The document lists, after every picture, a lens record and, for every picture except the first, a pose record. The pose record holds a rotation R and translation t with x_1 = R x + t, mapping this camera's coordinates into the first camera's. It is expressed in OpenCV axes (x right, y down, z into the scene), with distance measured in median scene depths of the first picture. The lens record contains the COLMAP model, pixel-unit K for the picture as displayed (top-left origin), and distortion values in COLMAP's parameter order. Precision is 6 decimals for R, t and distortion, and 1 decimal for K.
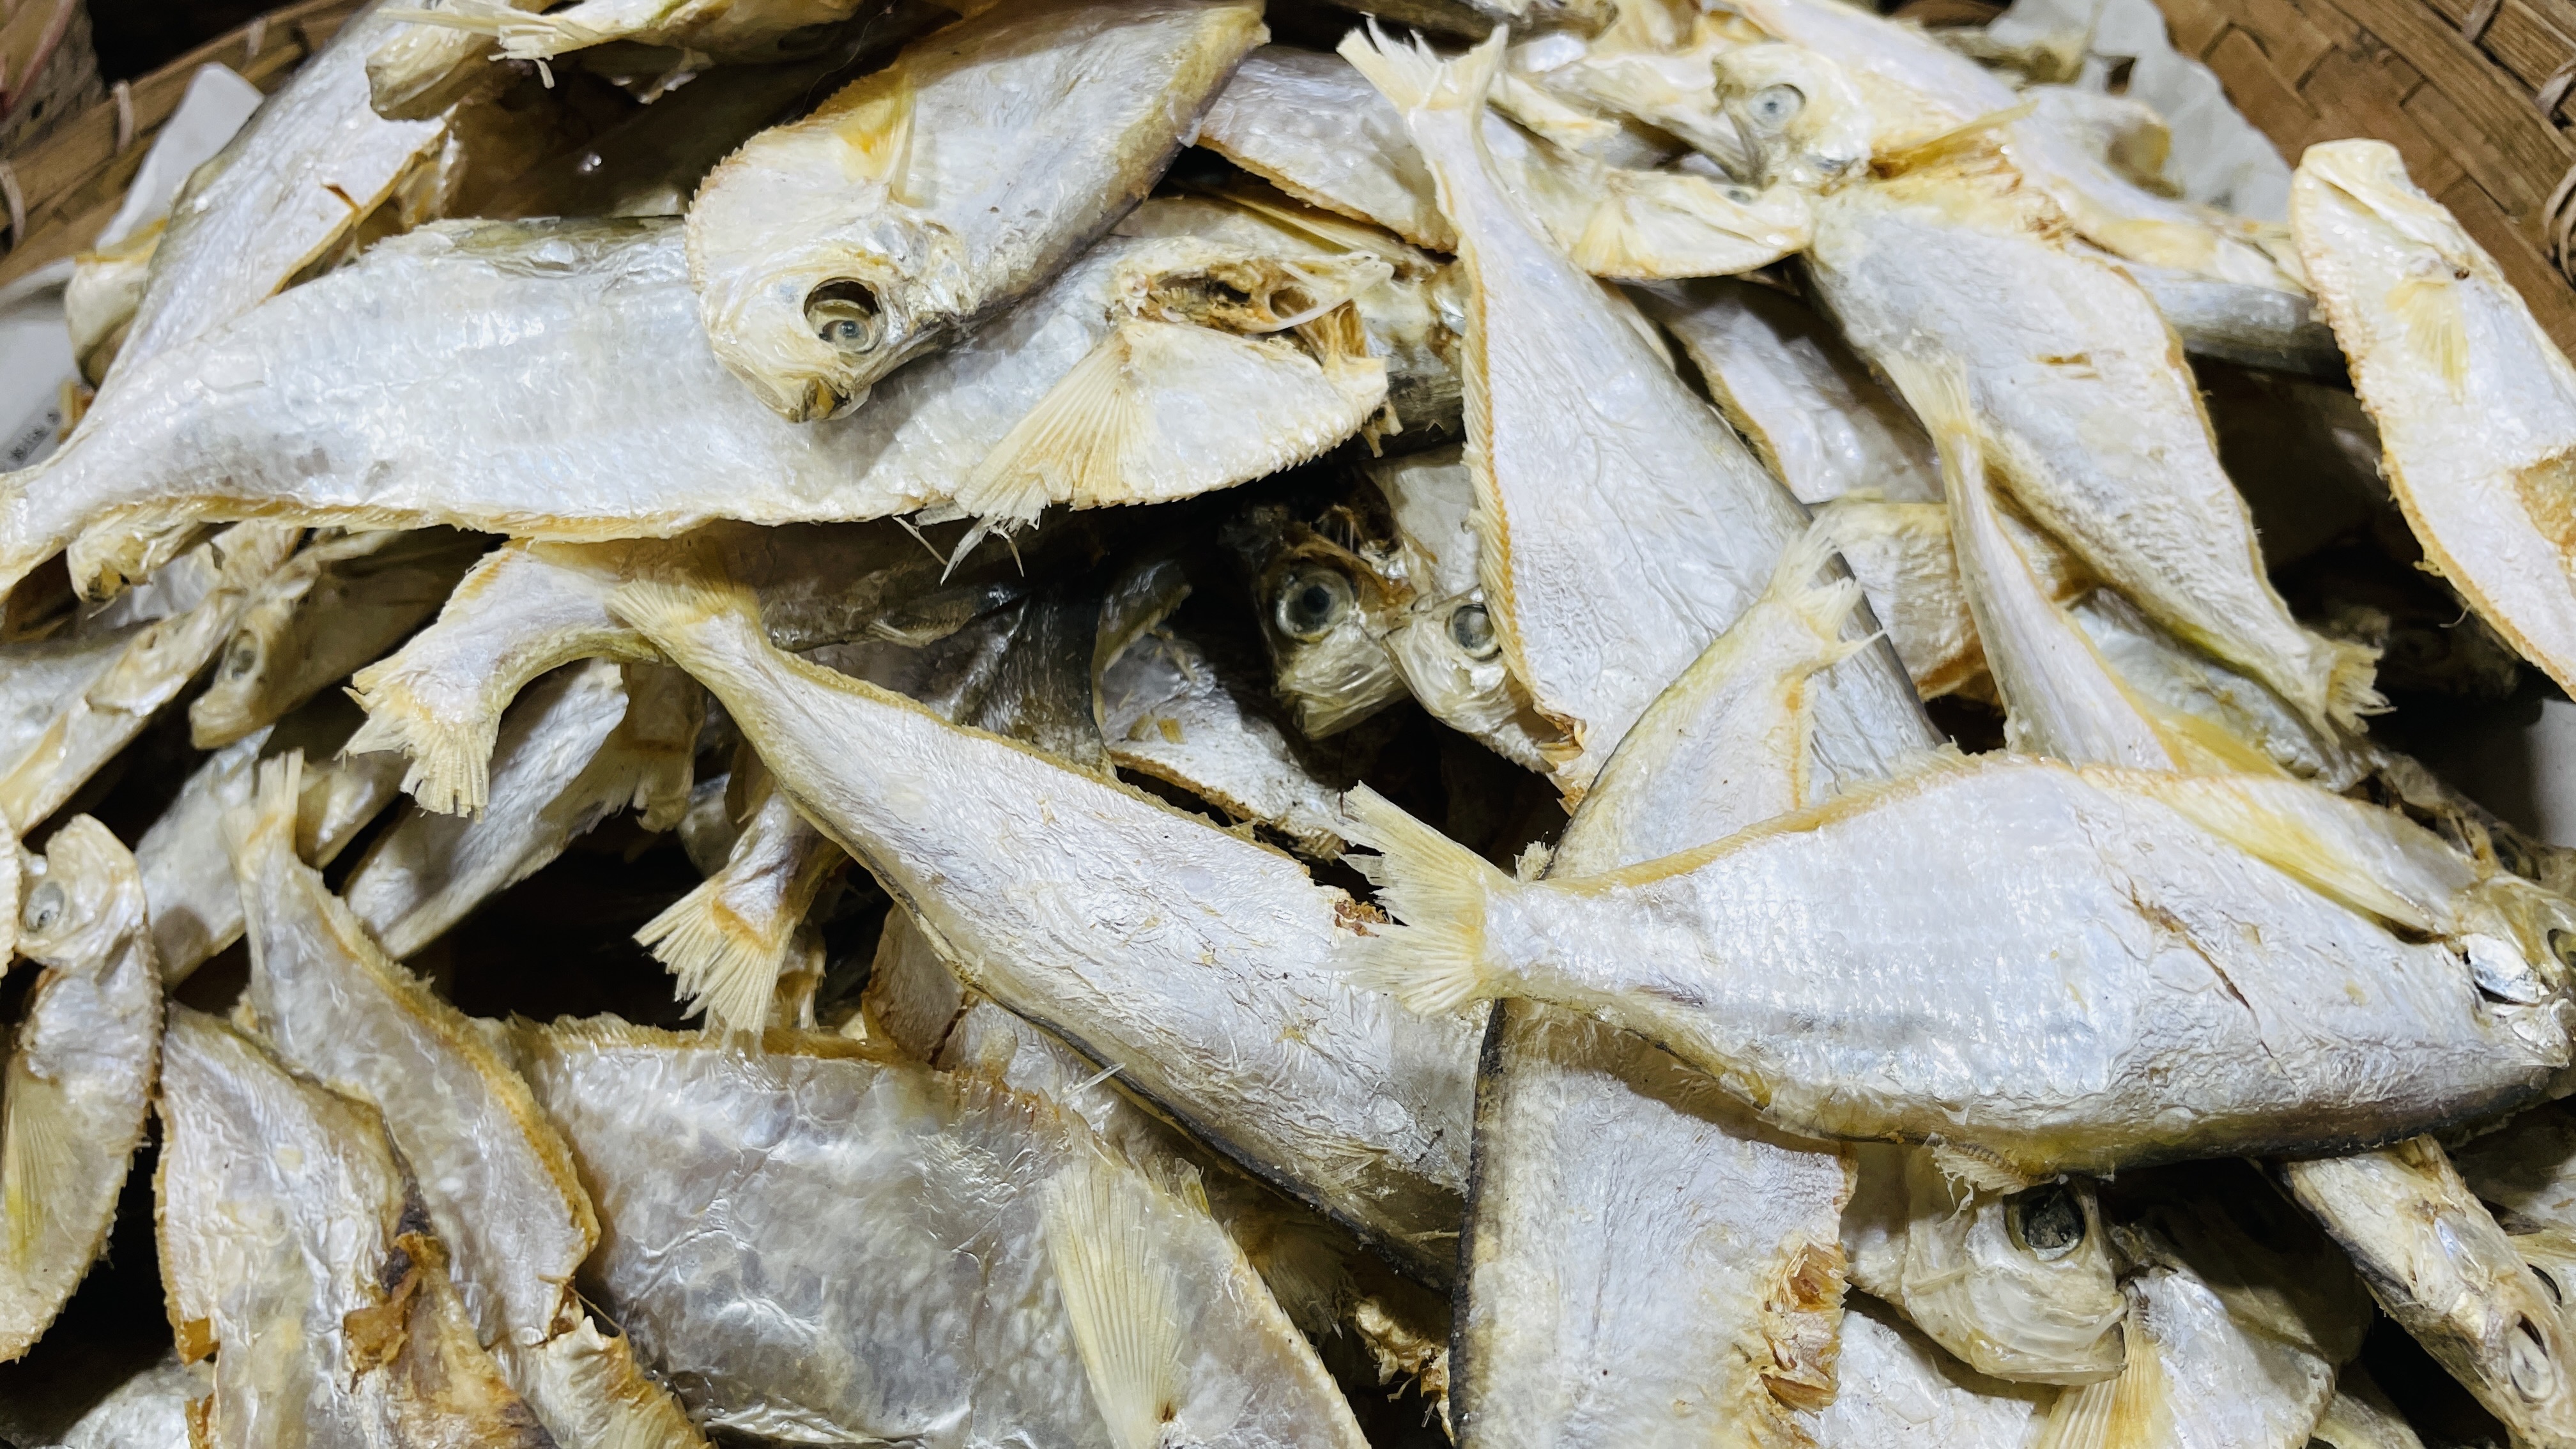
lens RADIAL K [[1964.4, 0, 1288.0], [0, 1964.4, 724.5], [0, 0, 1]] dist [0.055853, -0.122188]
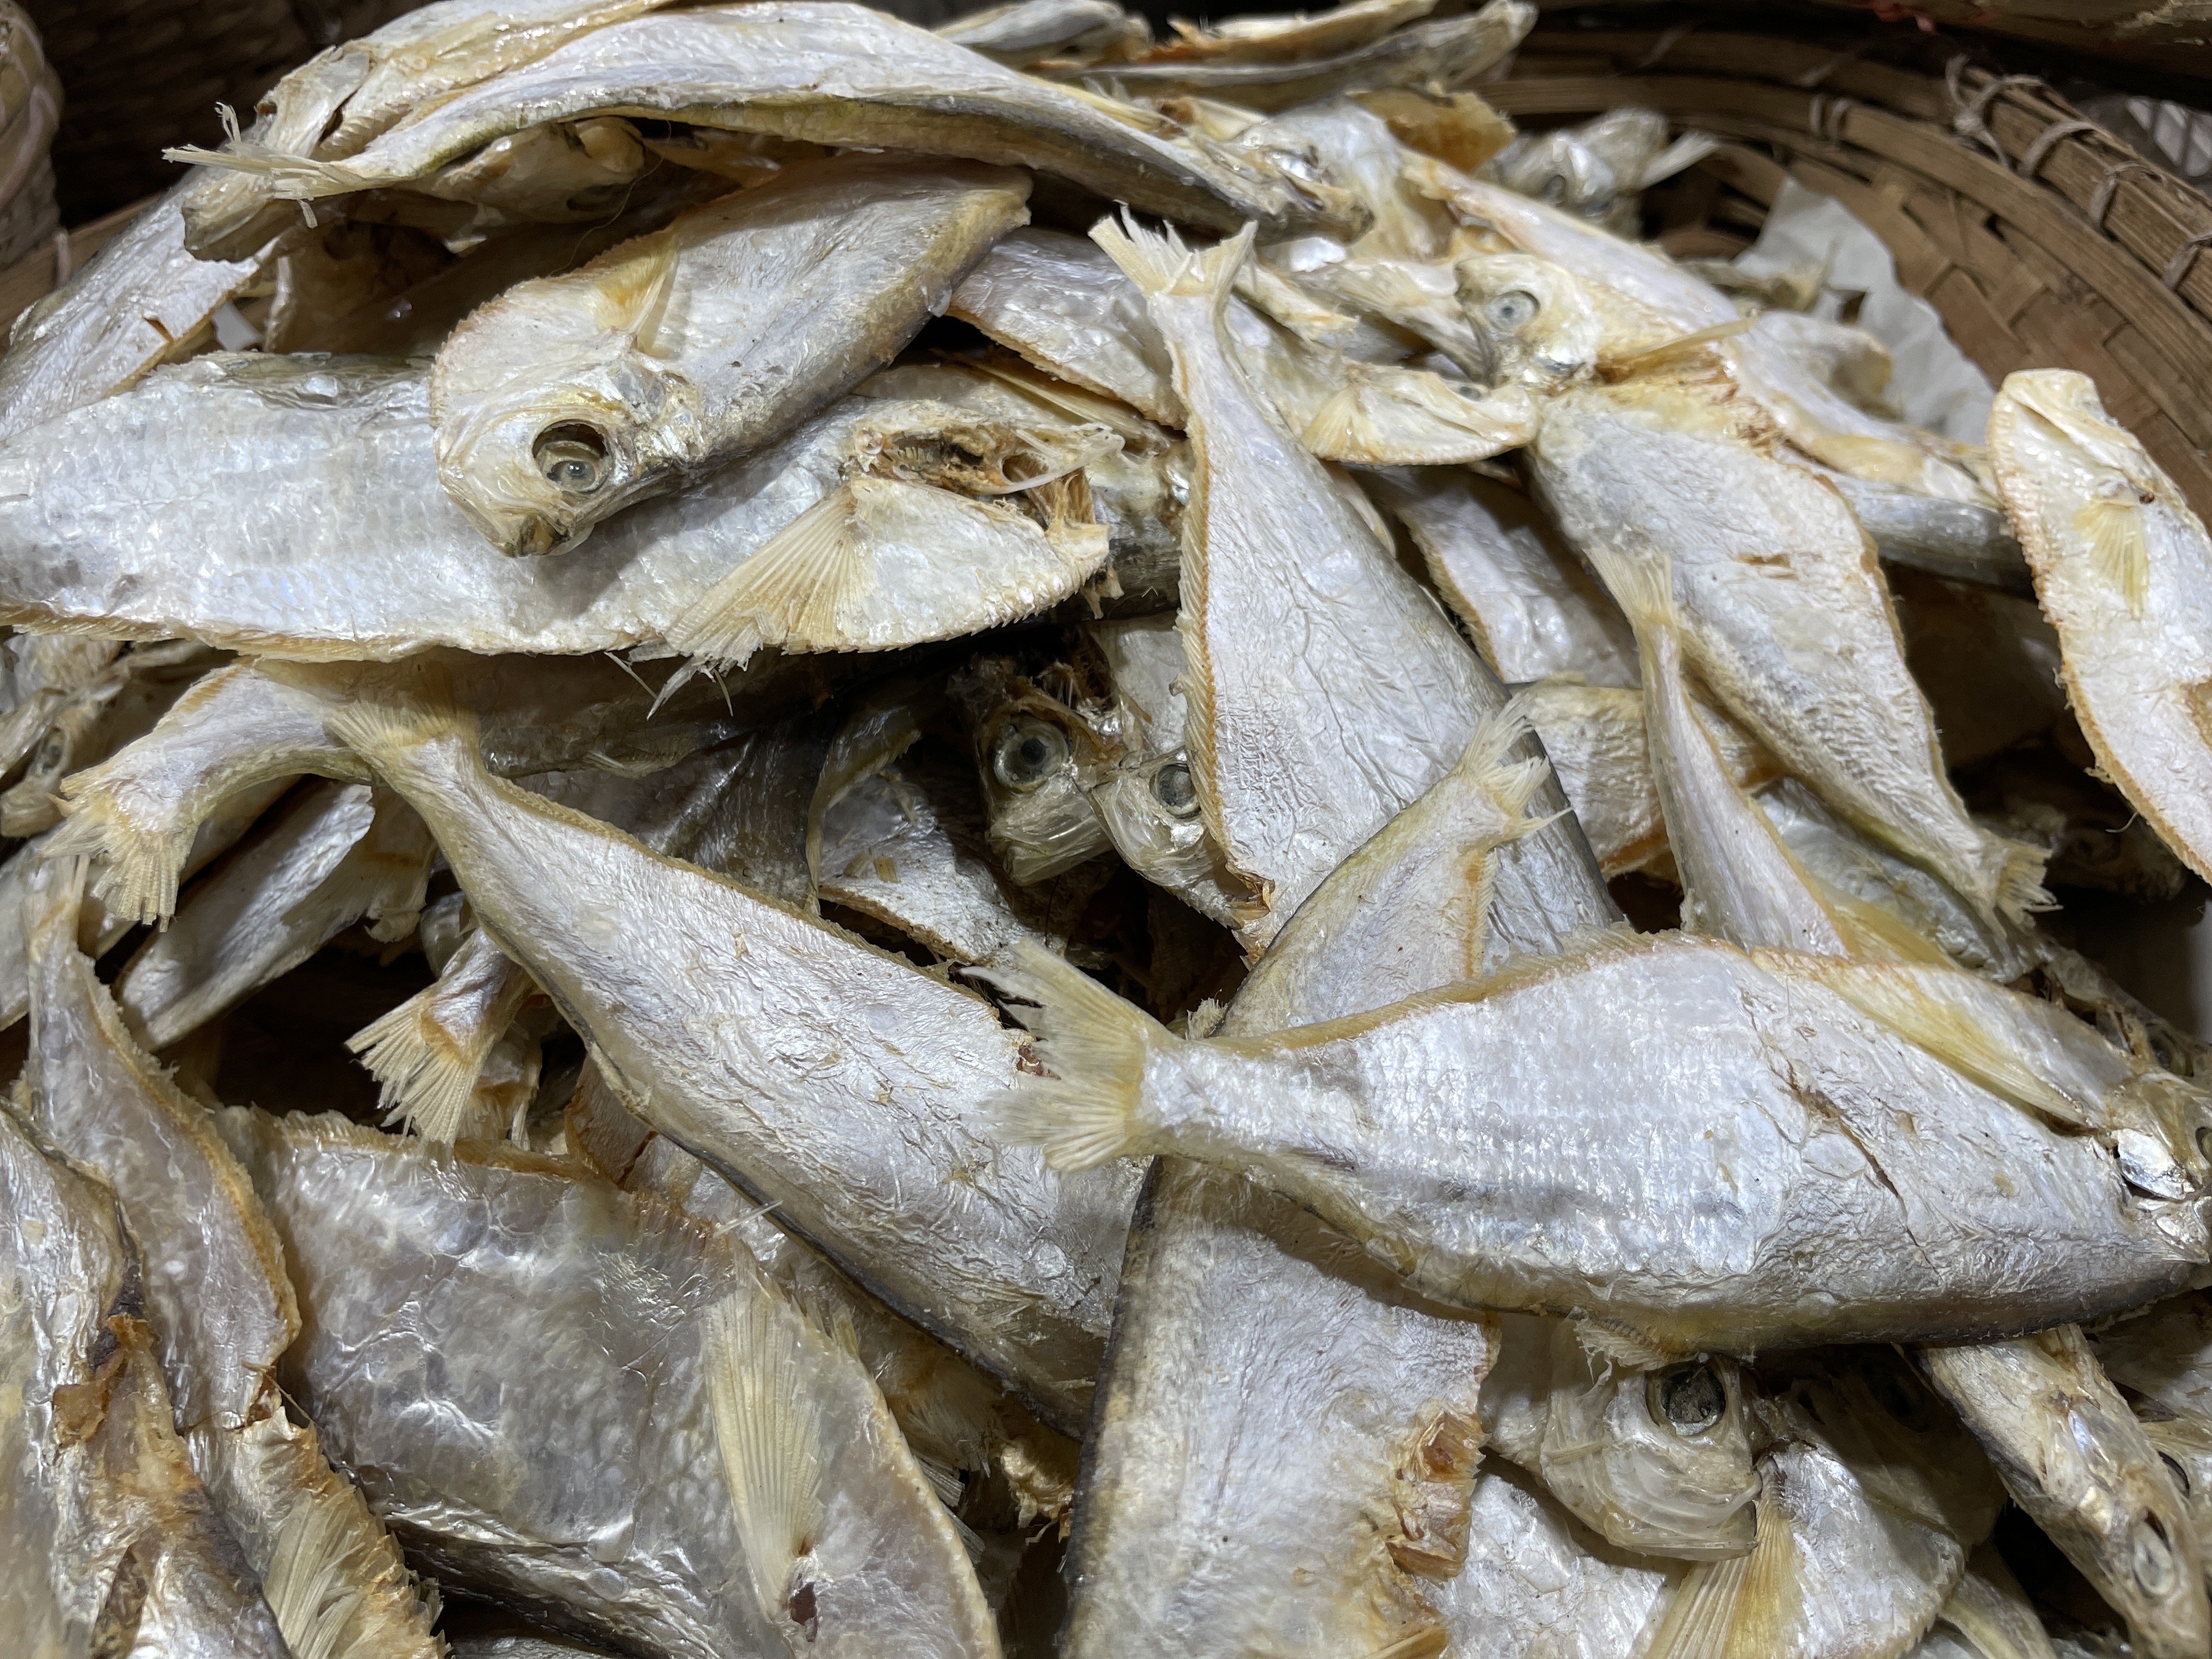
lens RADIAL K [[1695.9, 0, 1119.8], [0, 1695.9, 832.1], [0, 0, 1]] dist [0.050558, -0.113831]
pose [[0.998669, 0.050870, -0.008542, 0.075702], [-0.050947, 0.998661, -0.009023, -0.015805], [0.008072, 0.009446, 0.999923, 0.102679]]
